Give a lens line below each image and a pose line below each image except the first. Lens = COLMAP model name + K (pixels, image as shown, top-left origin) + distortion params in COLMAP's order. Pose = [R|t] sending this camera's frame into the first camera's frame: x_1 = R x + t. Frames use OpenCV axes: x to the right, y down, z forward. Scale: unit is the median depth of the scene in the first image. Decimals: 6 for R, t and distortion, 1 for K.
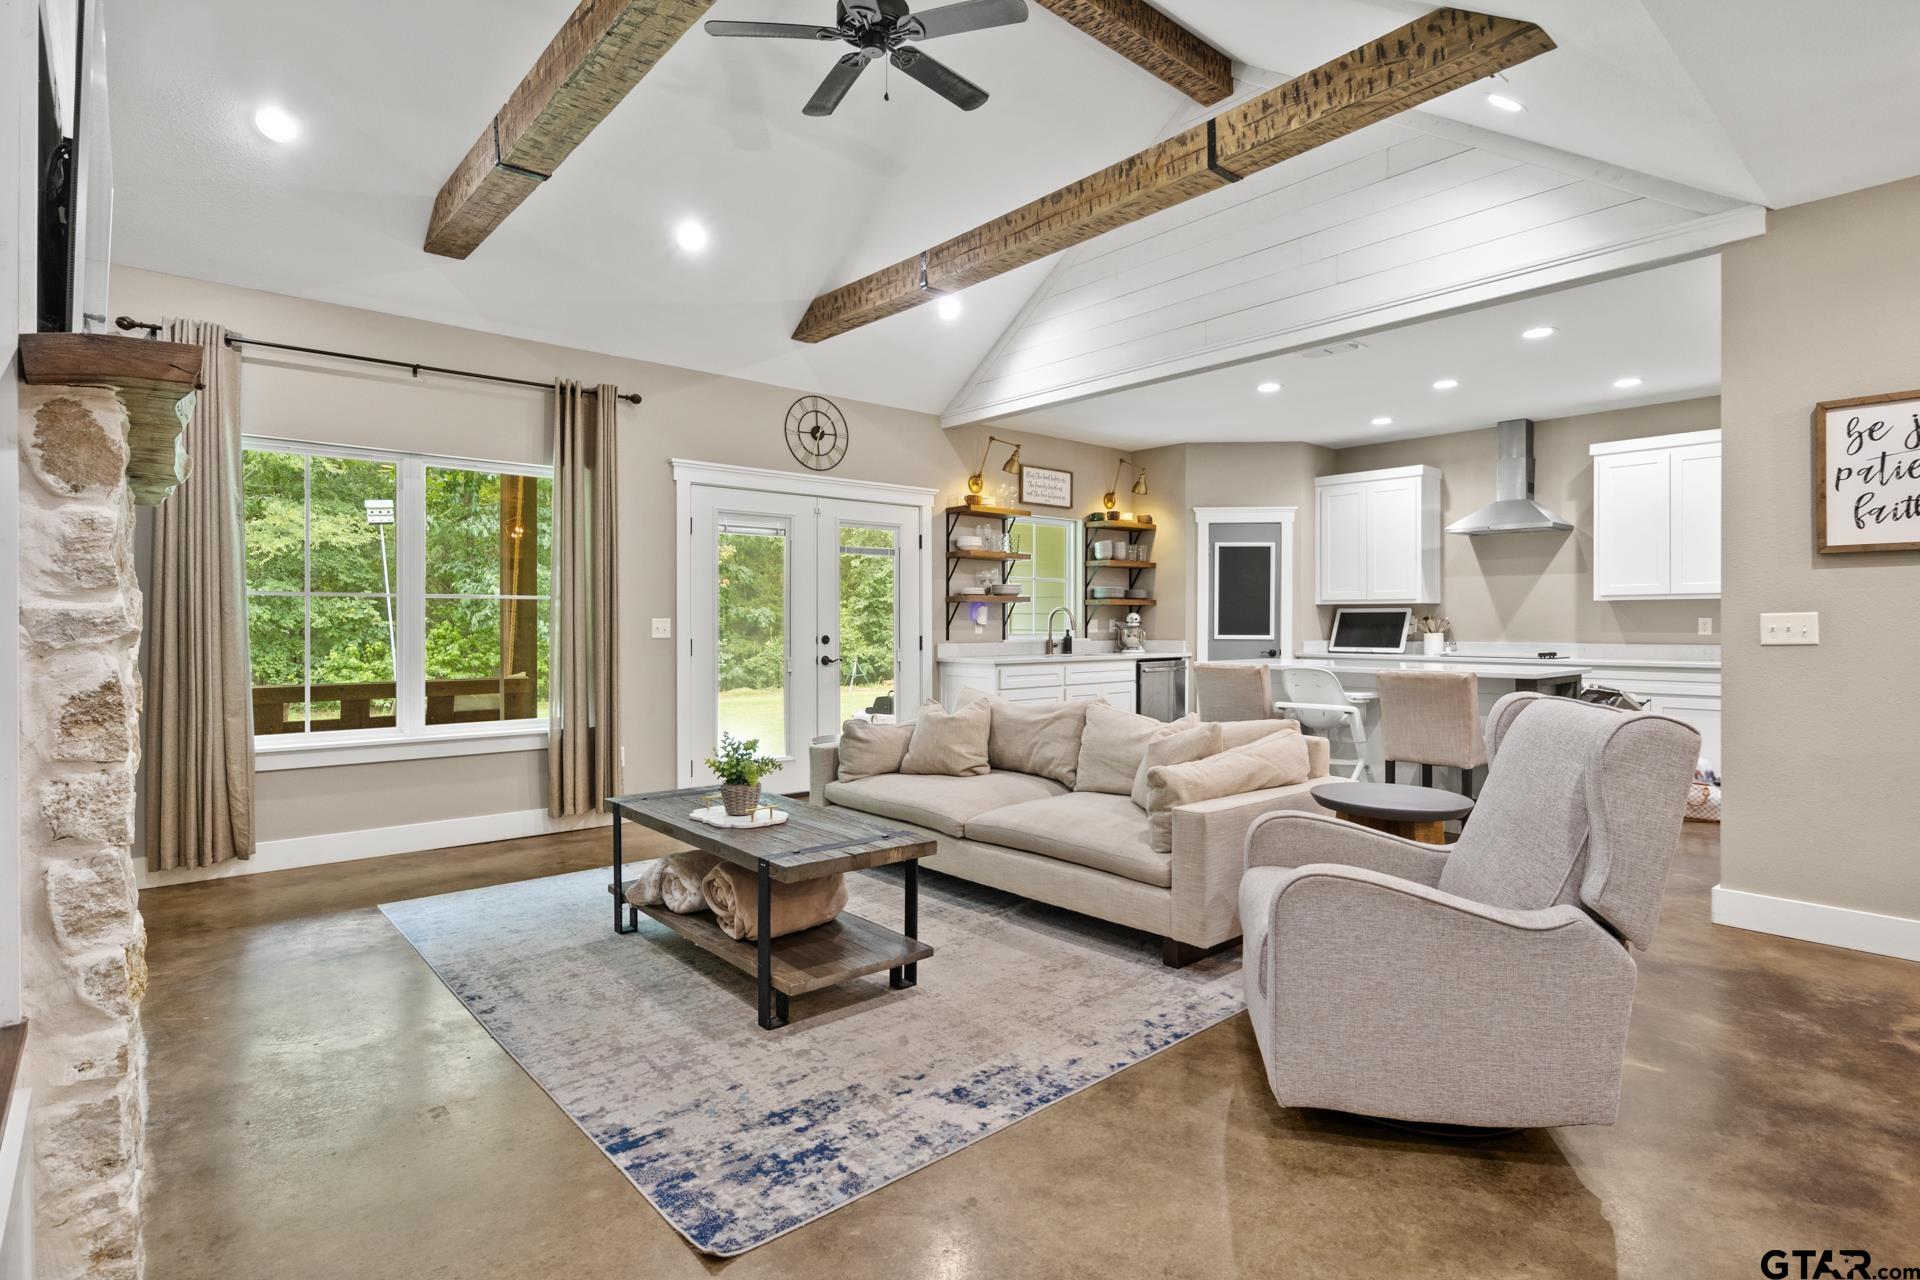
lens RADIAL K [[961.4, 0, 961.8], [0, 961.4, 634.0], [0, 0, 1]] dist [-0.009388, -0.000139]
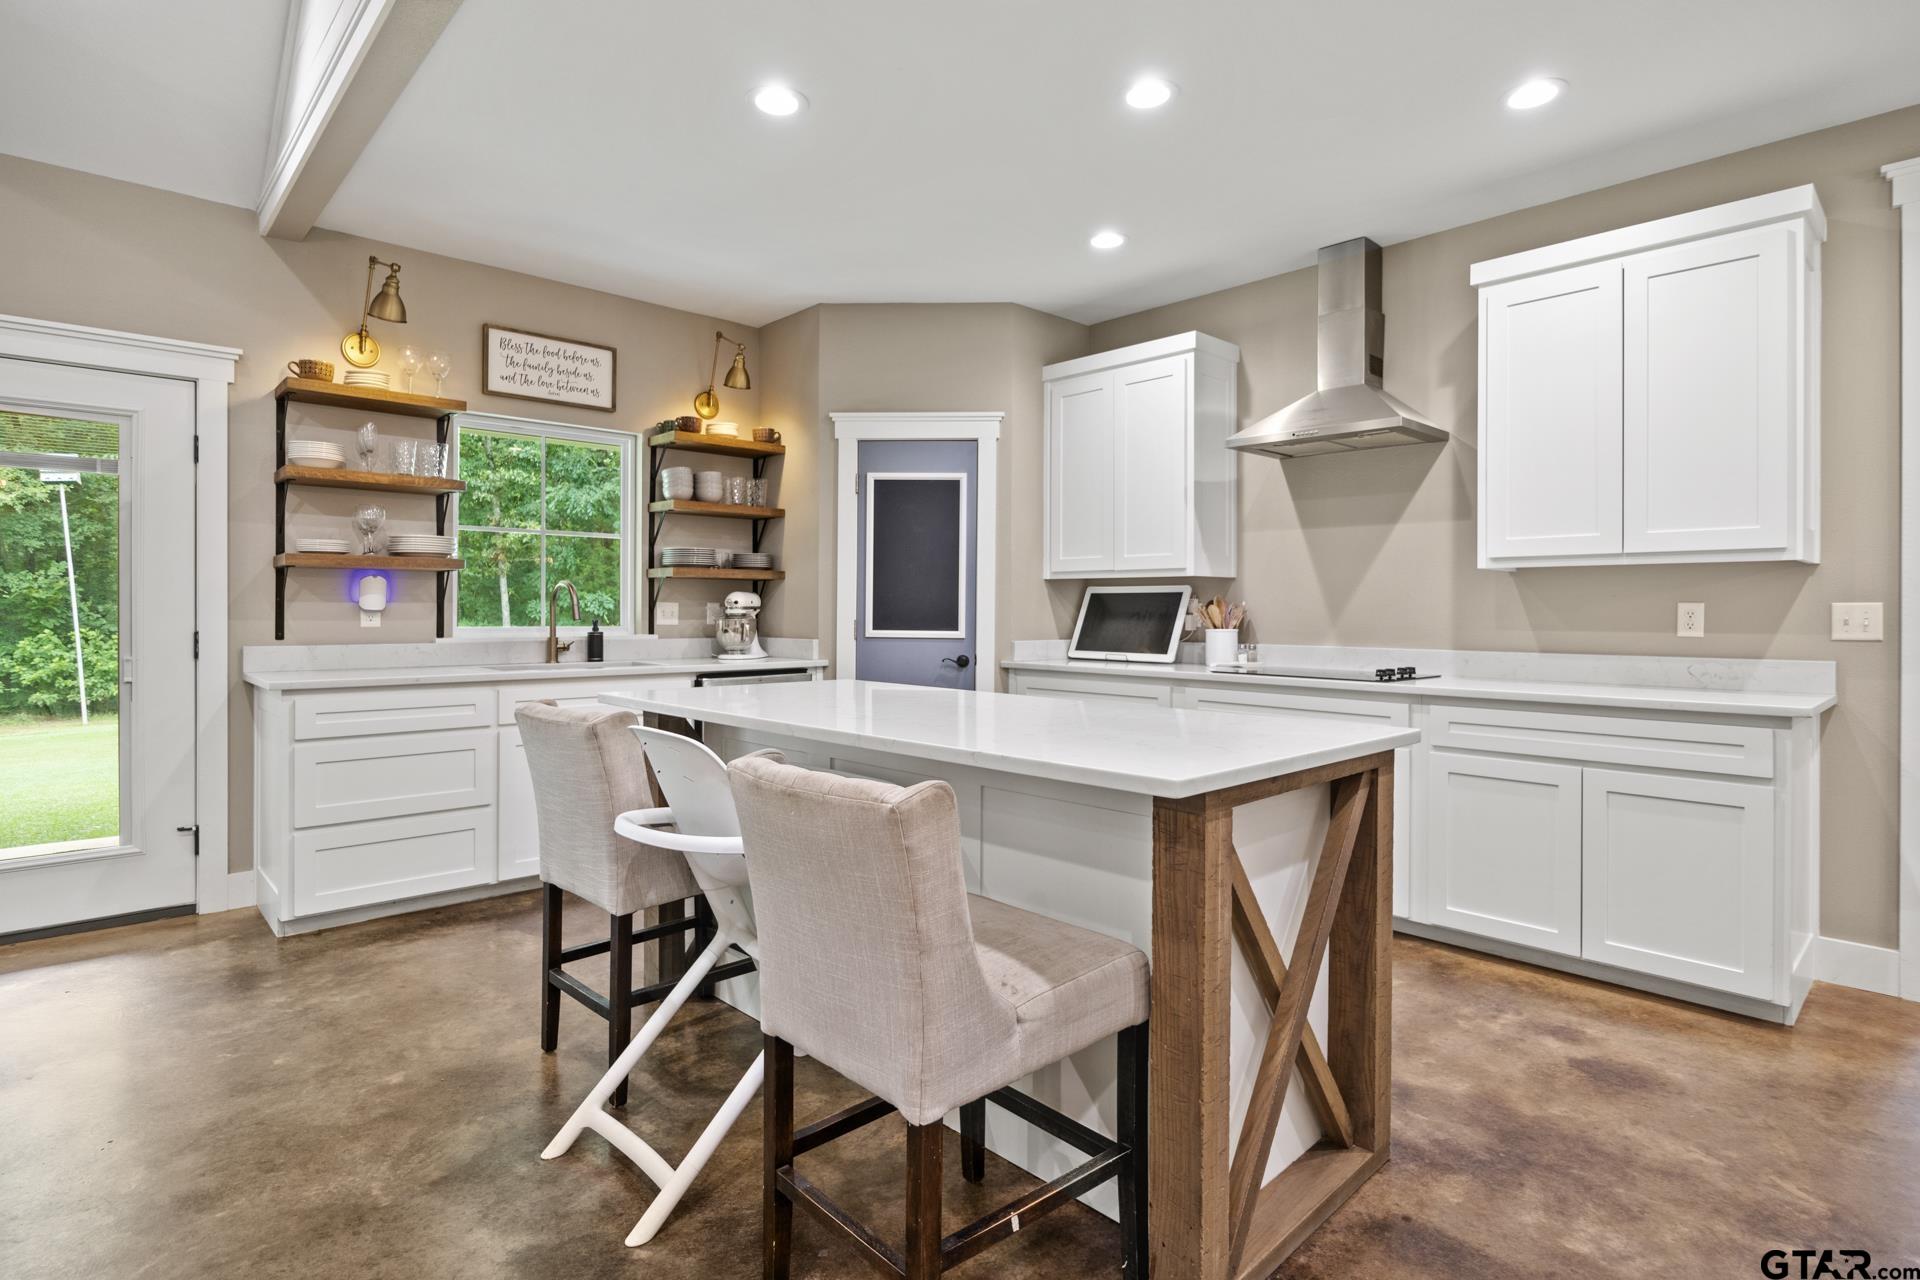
lens RADIAL K [[961.4, 0, 966.3], [0, 961.4, 616.1], [0, 0, 1]] dist [-0.009388, -0.000139]
pose [[0.999323, 0.004643, 0.036491, 0.319396], [-0.004456, 0.999977, -0.005204, -0.004822], [-0.036514, 0.005038, 0.999320, 0.432043]]
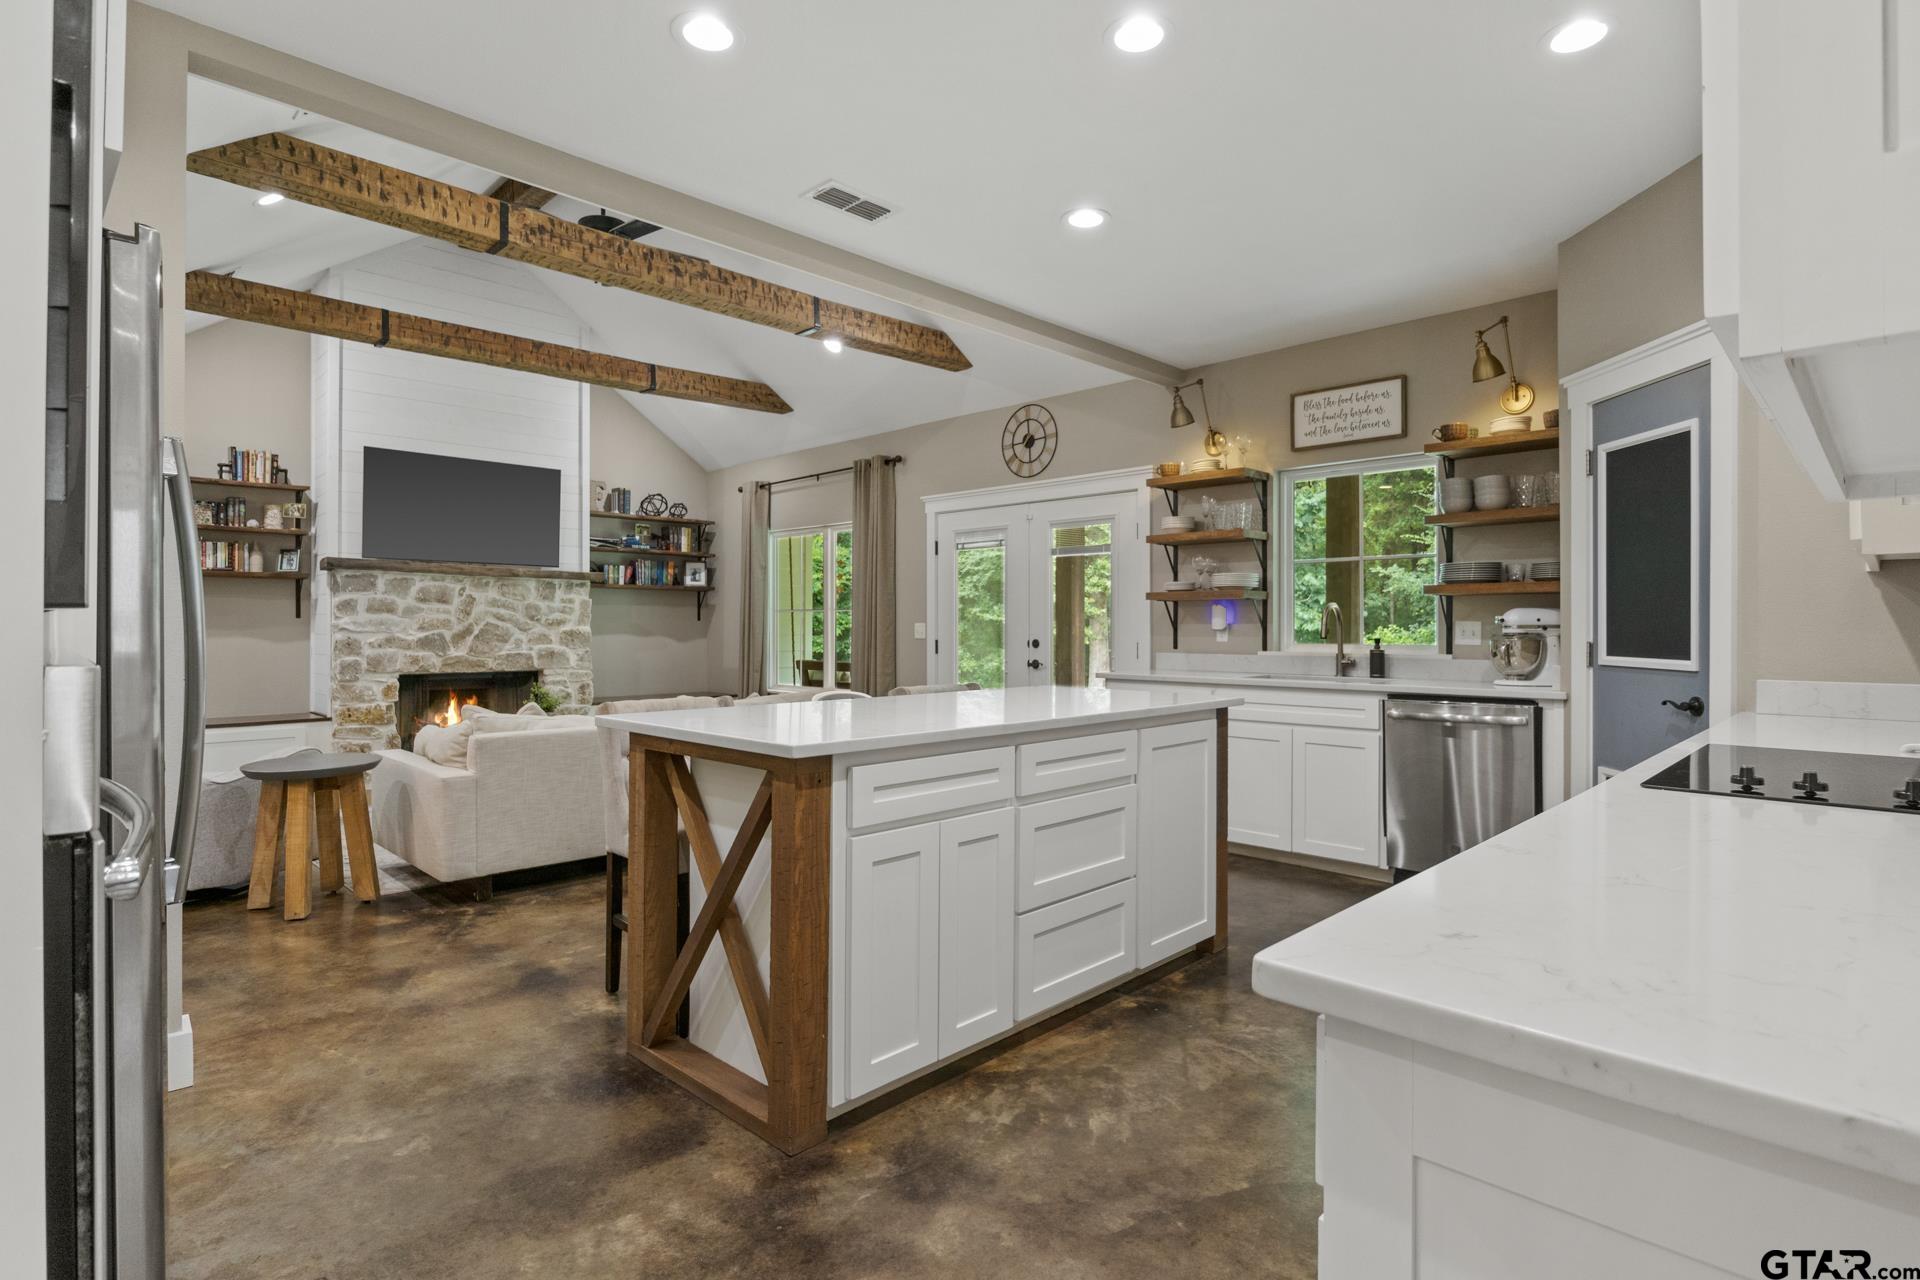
lens RADIAL K [[961.4, 0, 960.9], [0, 961.4, 622.4], [0, 0, 1]] dist [-0.009388, -0.000139]
pose [[0.069238, -0.004304, -0.997591, 0.717326], [-0.013109, 0.999900, -0.005223, -0.008294], [0.997514, 0.013440, 0.069174, 0.716224]]
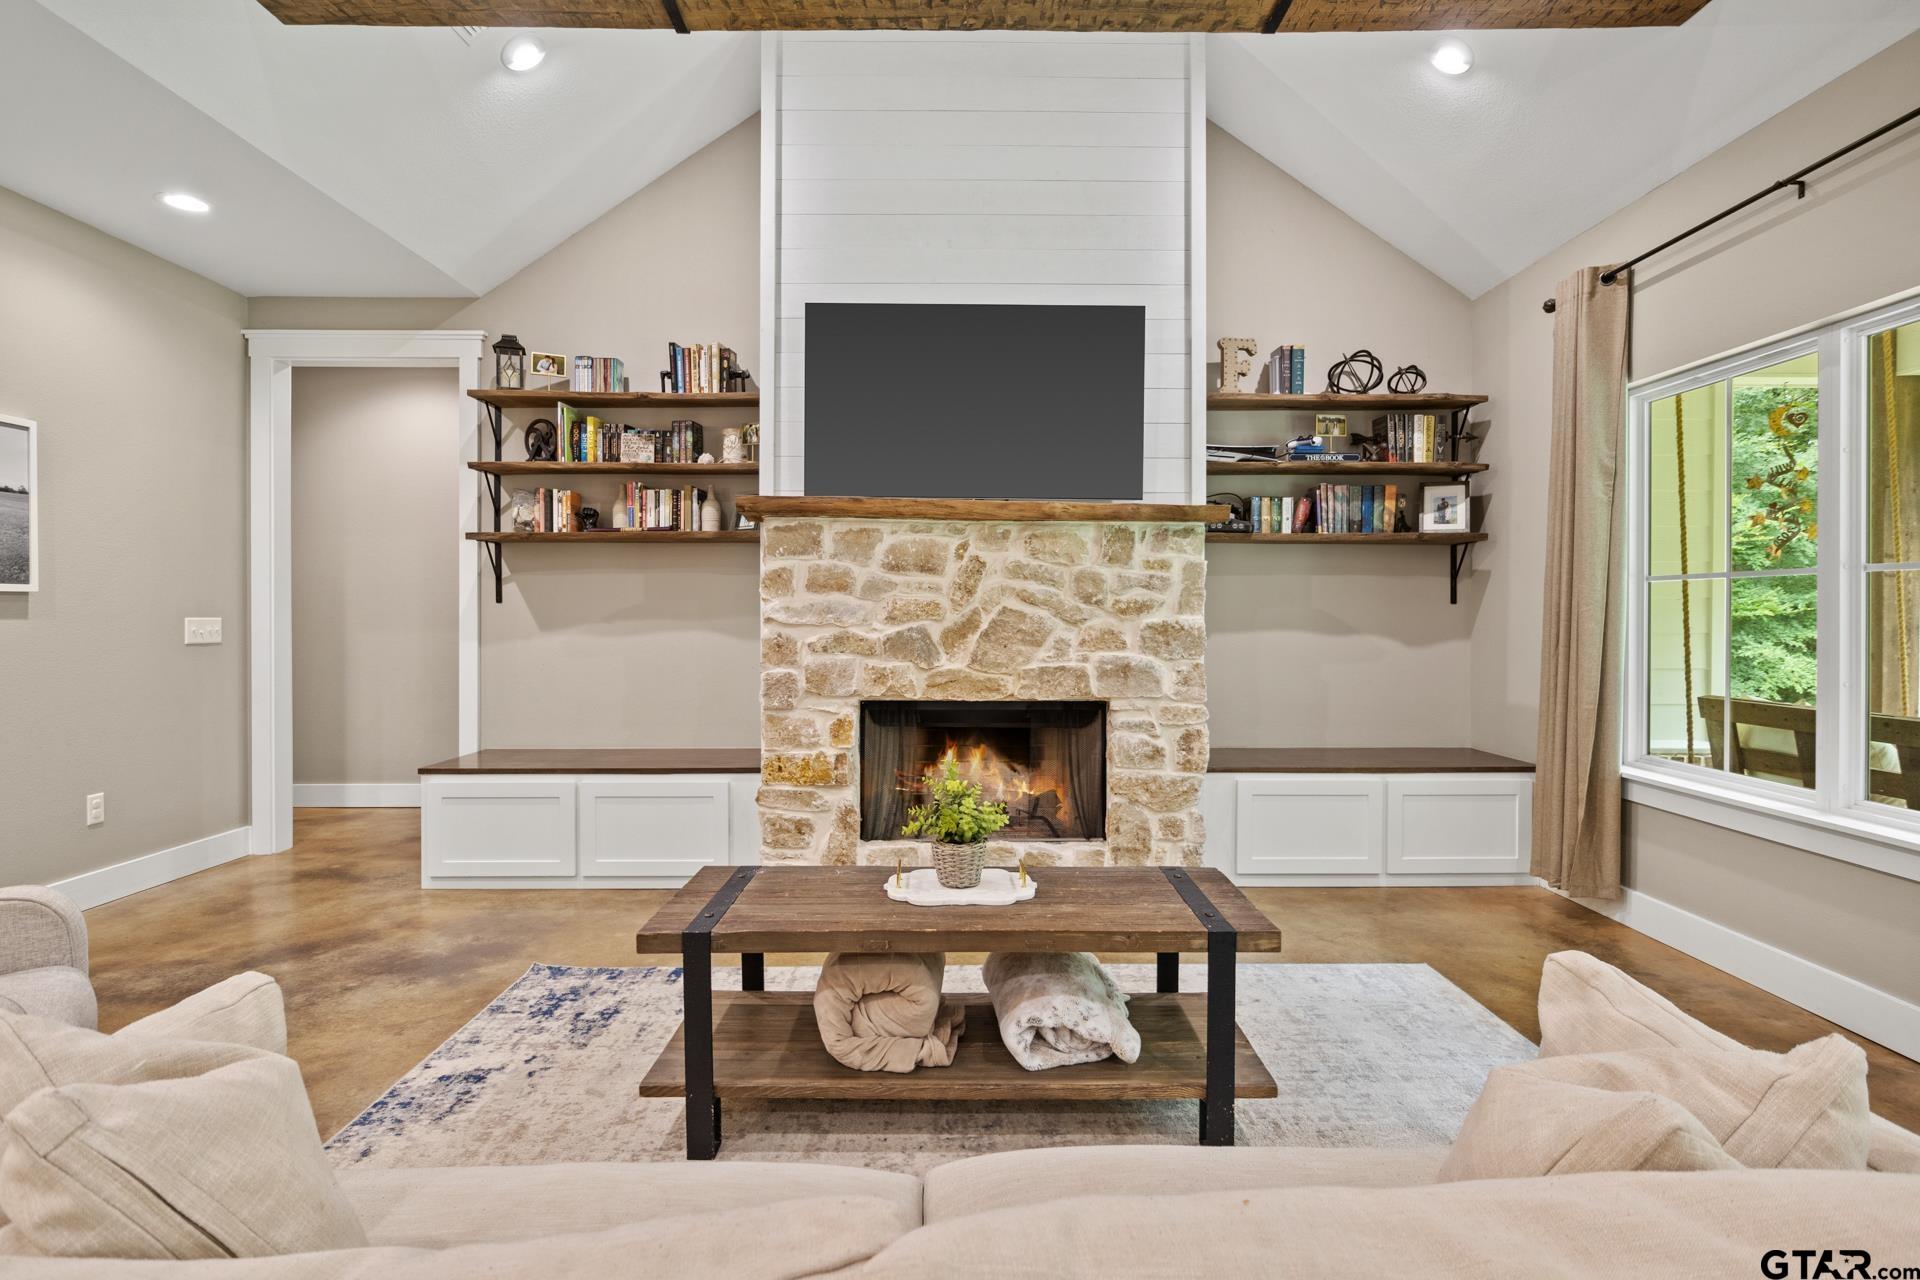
lens RADIAL K [[961.4, 0, 966.2], [0, 961.4, 624.9], [0, 0, 1]] dist [-0.009388, -0.000139]
pose [[-0.648092, 0.007954, -0.761521, 0.131224], [-0.010051, 0.999769, 0.018997, -0.007449], [0.761496, 0.019966, -0.647862, 0.625492]]
